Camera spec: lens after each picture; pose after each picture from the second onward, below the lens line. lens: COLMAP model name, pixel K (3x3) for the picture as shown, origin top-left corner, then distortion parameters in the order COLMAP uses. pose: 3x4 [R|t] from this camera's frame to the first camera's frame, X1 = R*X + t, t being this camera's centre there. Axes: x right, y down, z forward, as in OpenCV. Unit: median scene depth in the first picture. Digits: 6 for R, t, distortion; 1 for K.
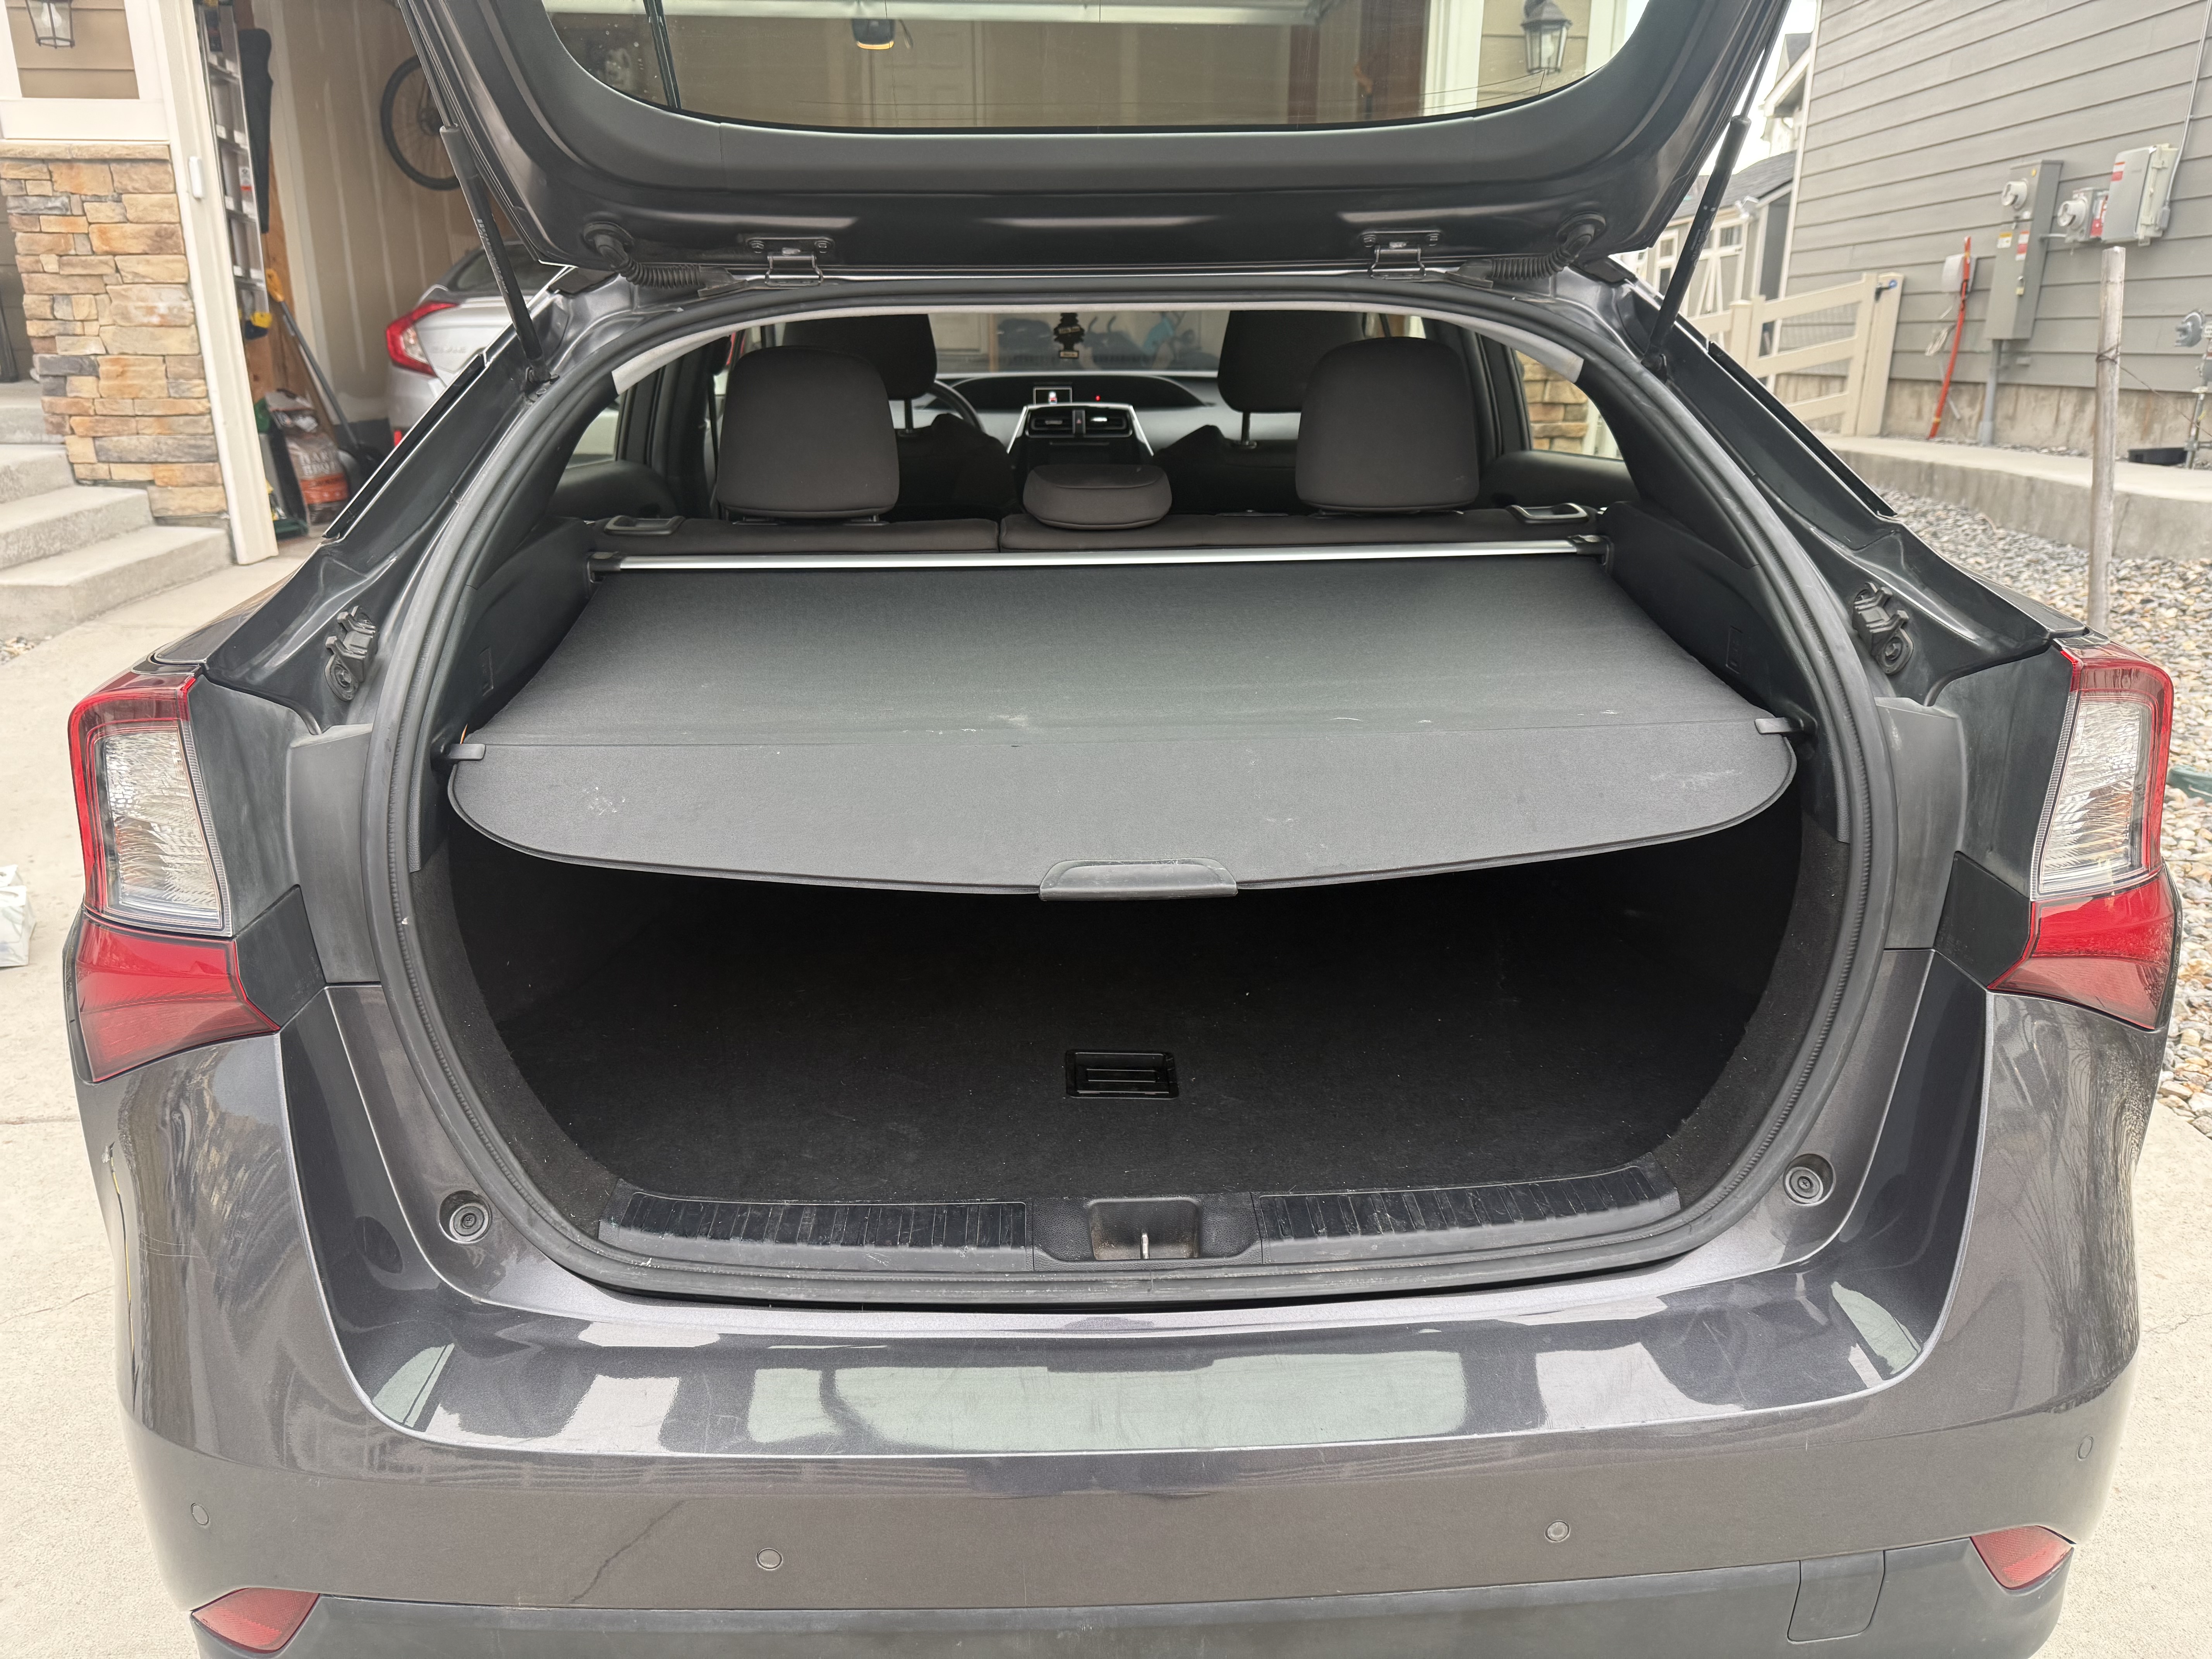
lens RADIAL K [[1552.5, 0, 1106.0], [0, 1552.5, 829.5], [0, 0, 1]] dist [0.027787, -0.035932]
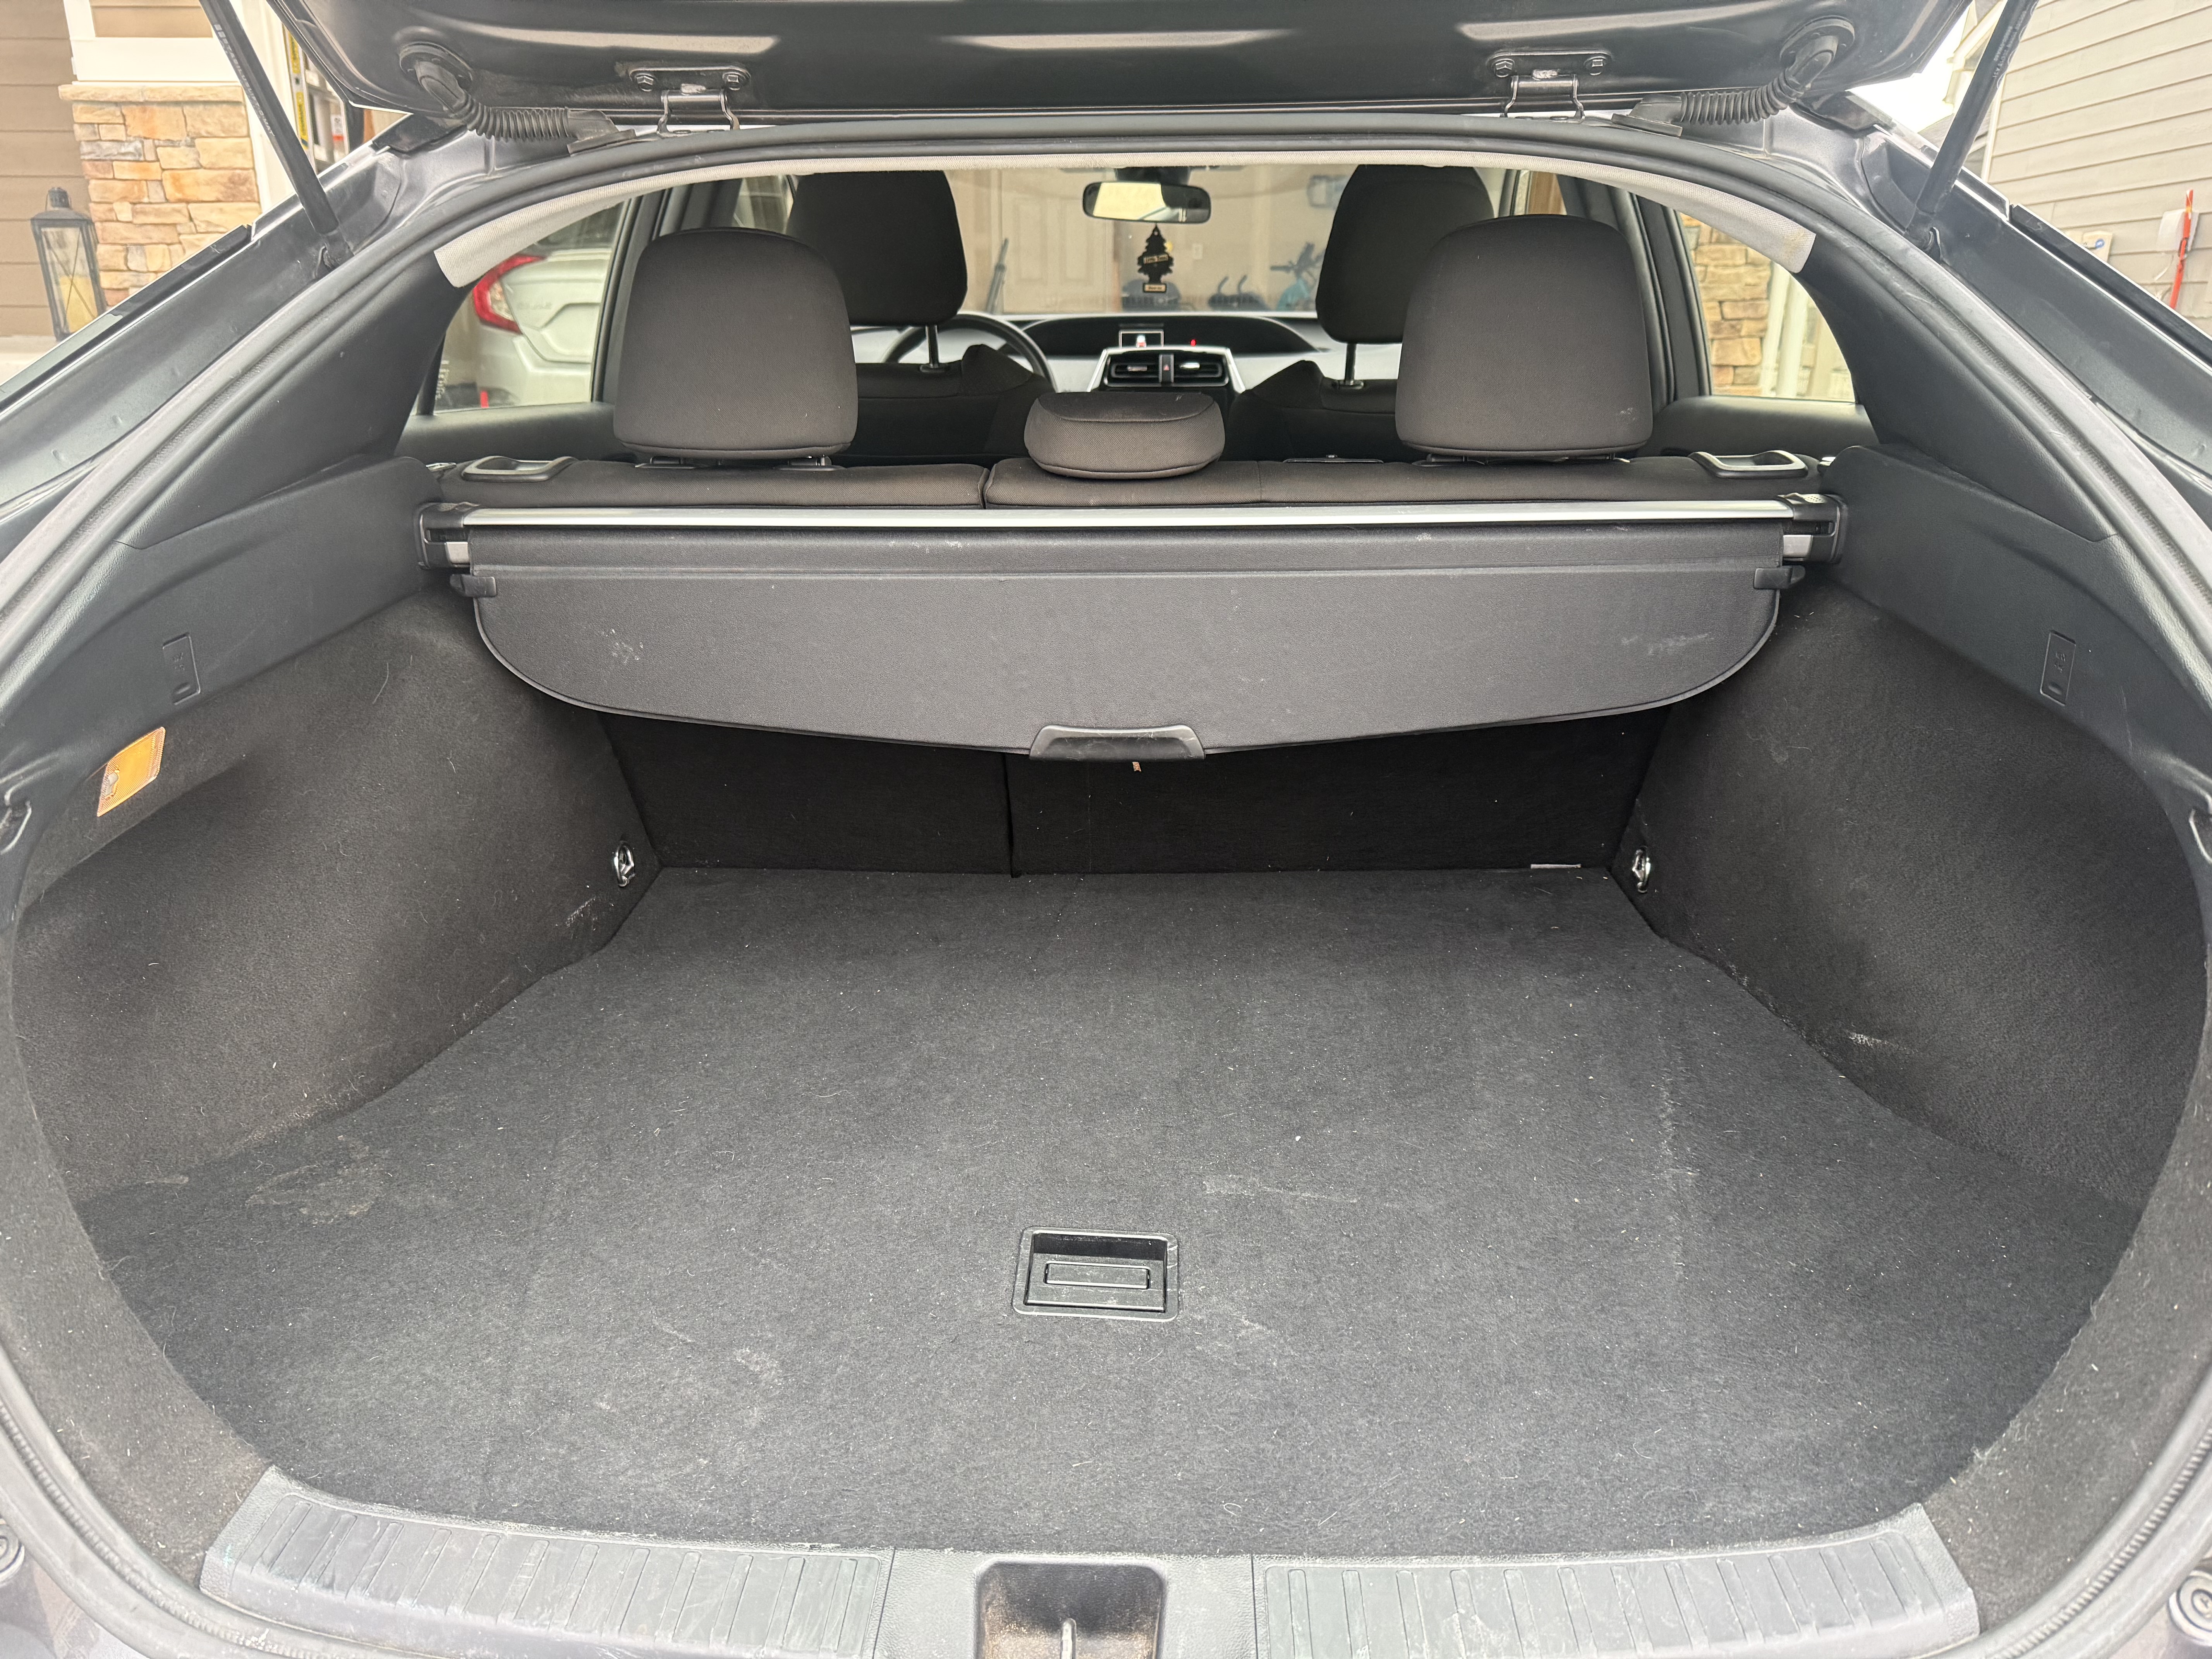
lens RADIAL K [[1594.4, 0, 1106.0], [0, 1594.4, 829.5], [0, 0, 1]] dist [-0.000334, -0.001323]
pose [[0.996682, 0.025830, -0.077193, 0.051586], [-0.024946, 0.999612, 0.012388, -0.037700], [0.077483, -0.010422, 0.996939, 0.251920]]
